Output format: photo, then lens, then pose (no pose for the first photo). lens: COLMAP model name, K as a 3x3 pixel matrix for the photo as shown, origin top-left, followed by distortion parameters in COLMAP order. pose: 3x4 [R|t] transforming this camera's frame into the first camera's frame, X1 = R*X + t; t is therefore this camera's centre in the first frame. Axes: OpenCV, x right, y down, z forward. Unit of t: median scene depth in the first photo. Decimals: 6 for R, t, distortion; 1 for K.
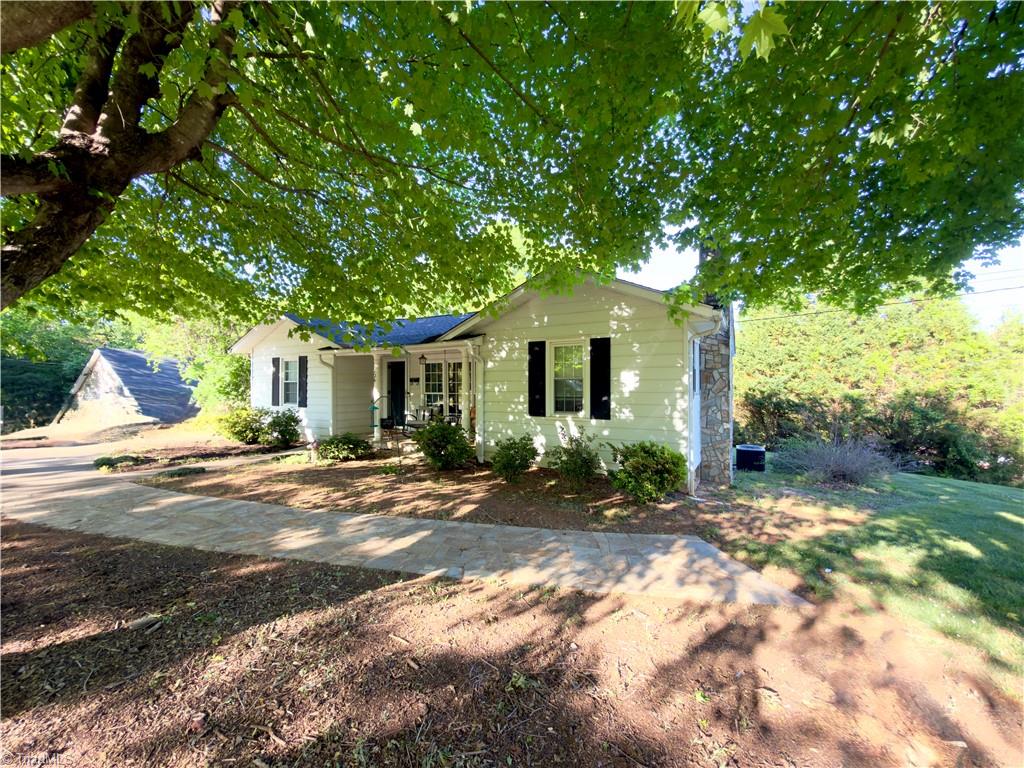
lens RADIAL K [[409.9, 0, 512.2], [0, 409.9, 382.6], [0, 0, 1]] dist [-0.000676, -0.000416]
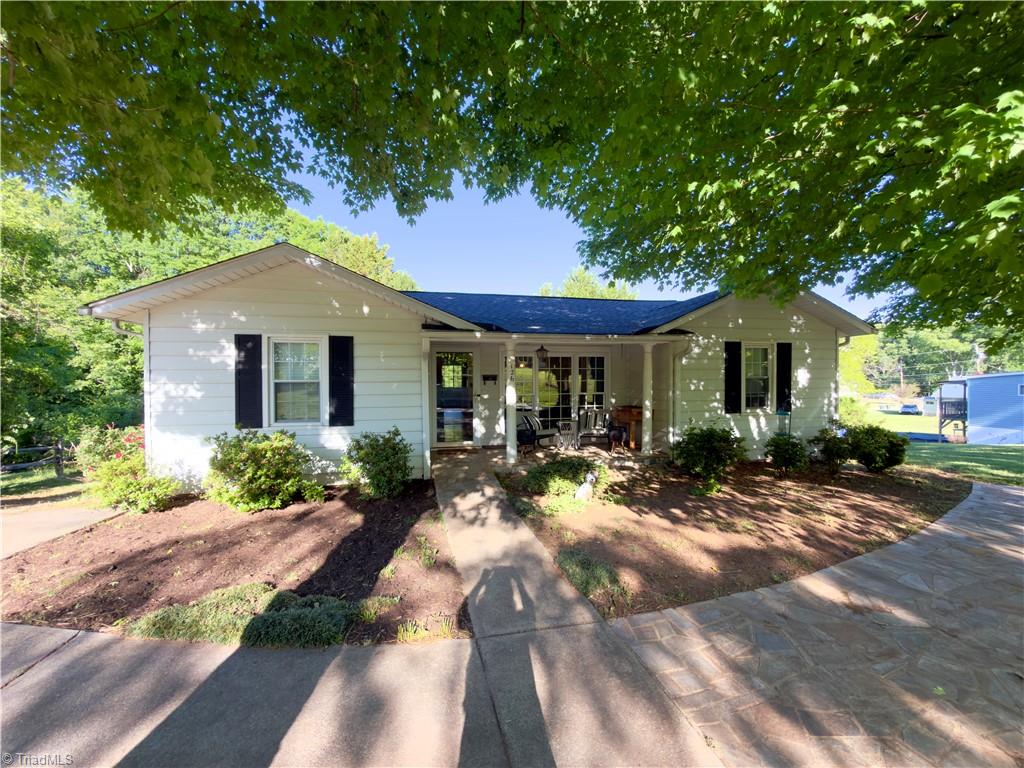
lens RADIAL K [[409.9, 0, 511.7], [0, 409.9, 384.5], [0, 0, 1]] dist [-0.000676, -0.000416]
pose [[0.733082, -0.001770, 0.680138, -1.048889], [0.005674, 0.999978, -0.003514, 0.011896], [-0.680117, 0.006435, 0.733076, 0.600032]]
